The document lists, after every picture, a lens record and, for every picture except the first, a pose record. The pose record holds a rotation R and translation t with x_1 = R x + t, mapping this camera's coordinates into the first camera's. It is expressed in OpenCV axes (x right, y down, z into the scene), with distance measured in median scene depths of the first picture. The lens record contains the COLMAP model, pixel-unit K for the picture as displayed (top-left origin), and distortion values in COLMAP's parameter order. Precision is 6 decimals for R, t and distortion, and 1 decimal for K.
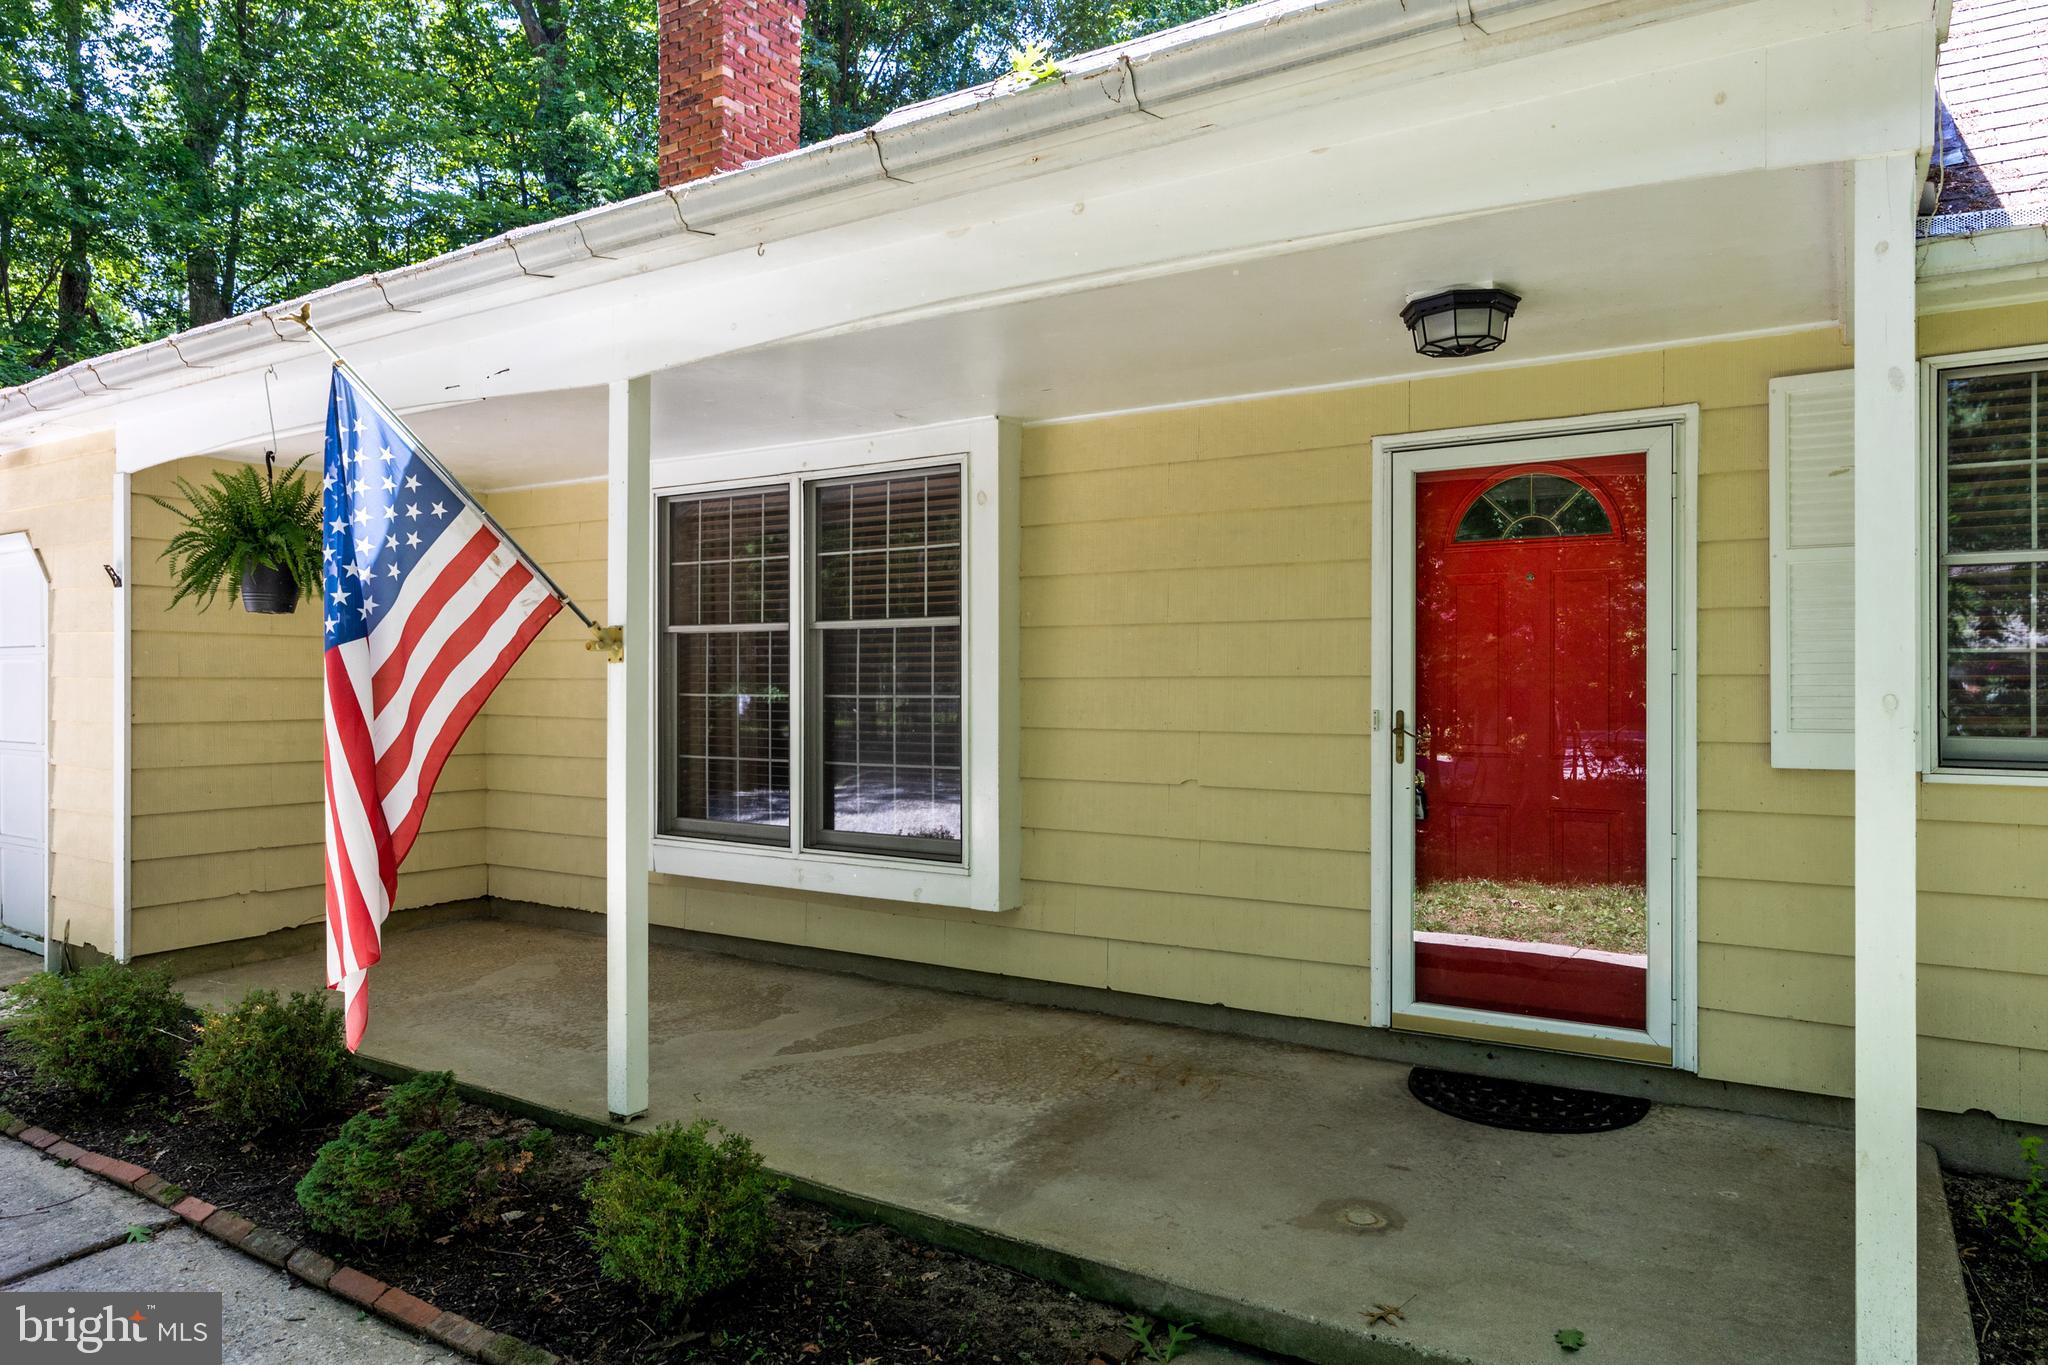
lens RADIAL K [[1302.1, 0, 1024.0], [0, 1302.1, 682.5], [0, 0, 1]] dist [0.003707, 0.000538]
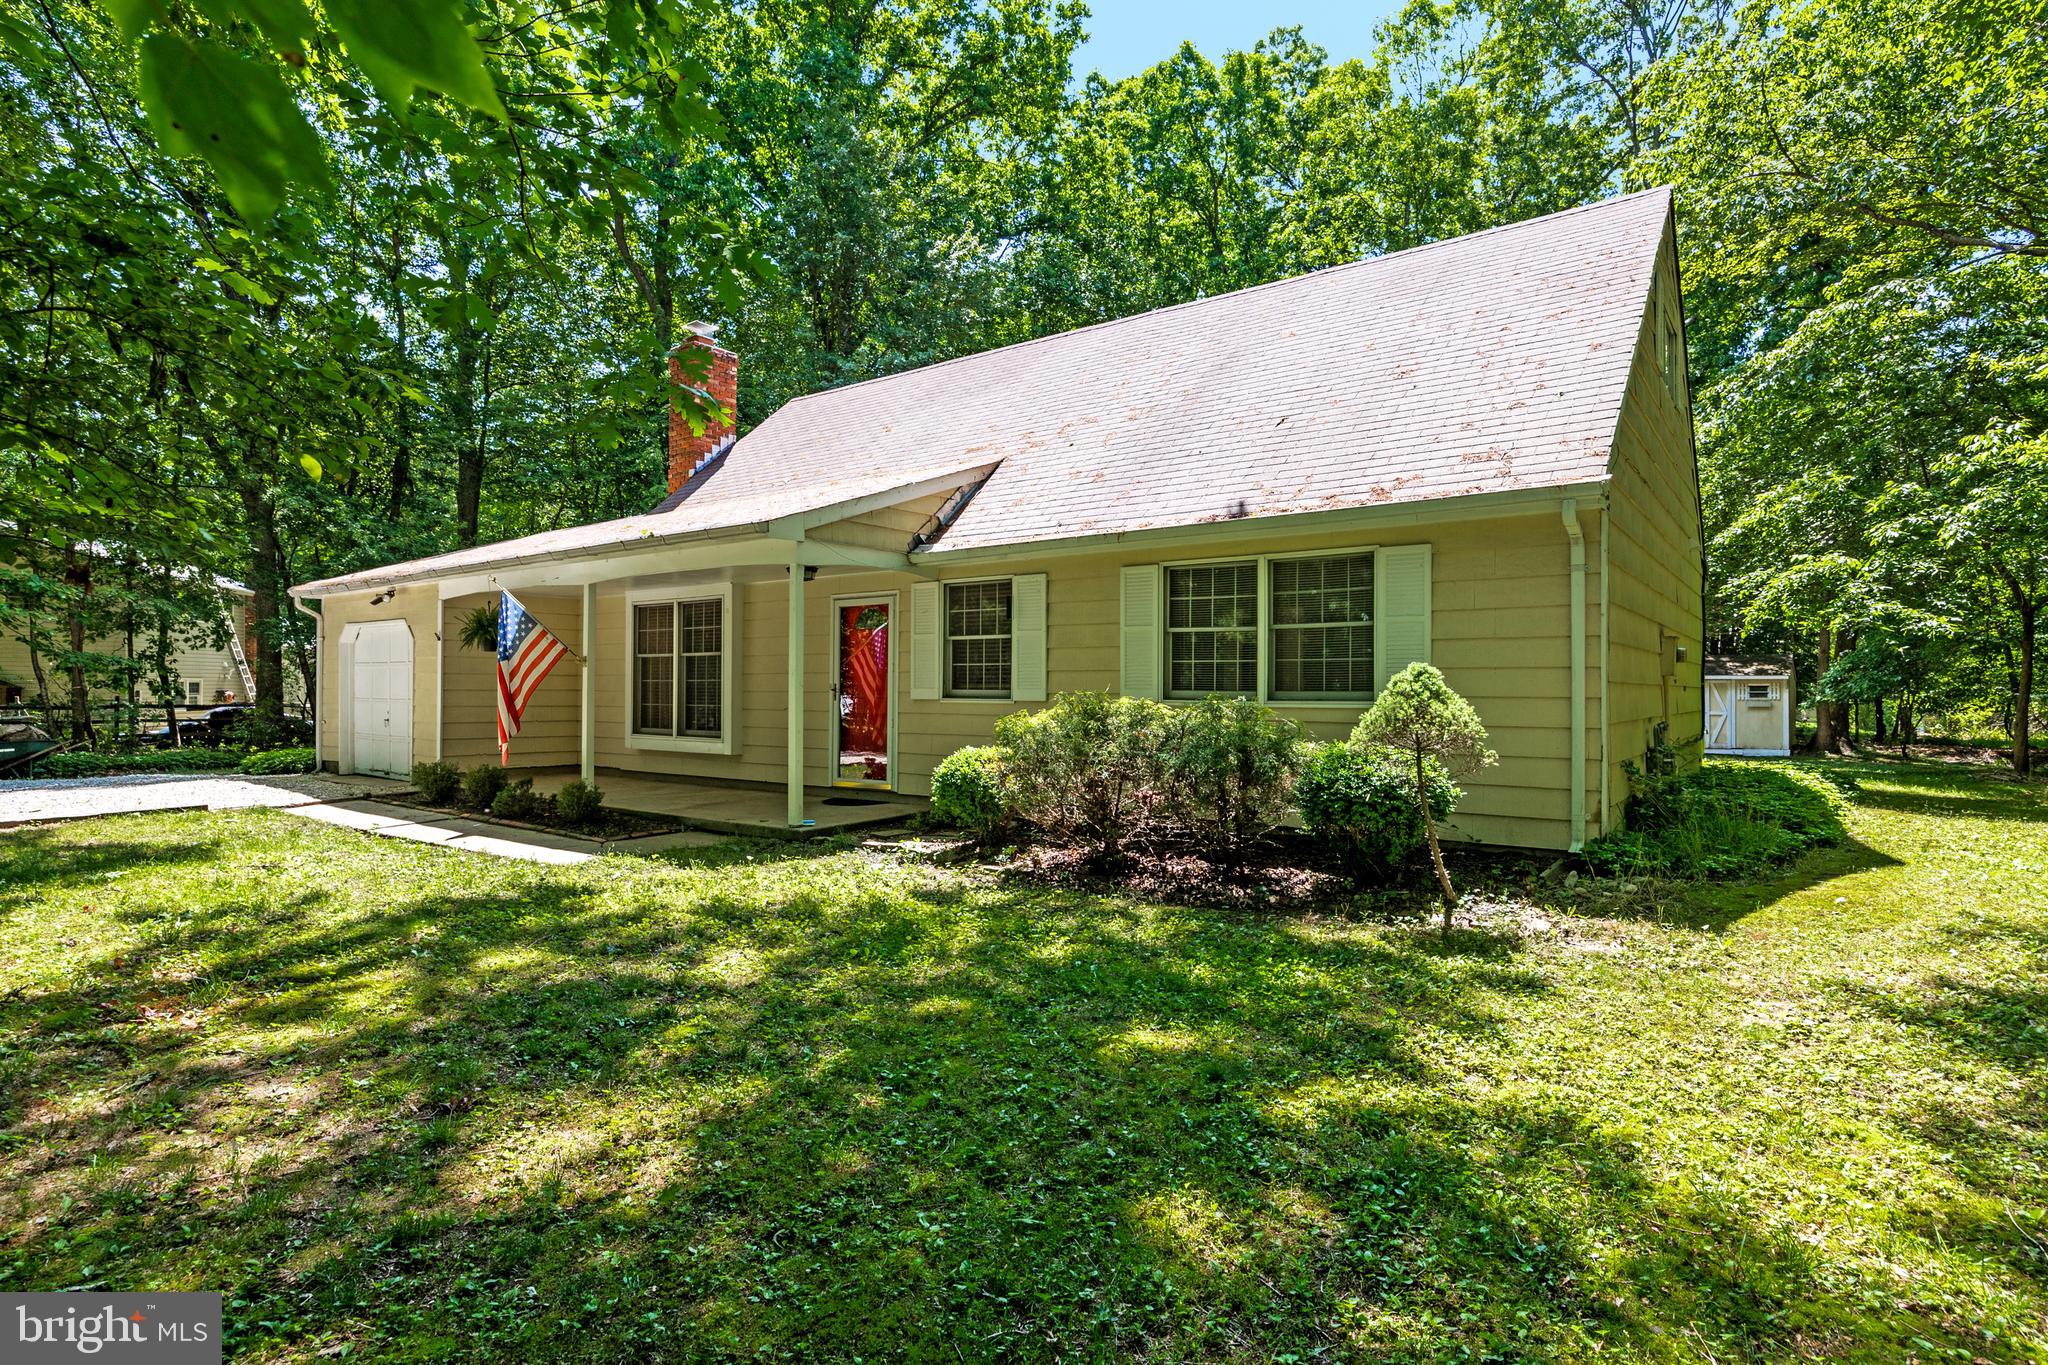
lens RADIAL K [[1075.9, 0, 1024.0], [0, 1075.9, 682.5], [0, 0, 1]] dist [-0.002100, -0.000117]
pose [[0.996959, 0.003303, -0.077856, 0.949480], [-0.003814, 0.999972, -0.006414, 0.035217], [0.077833, 0.006691, 0.996944, -1.547649]]
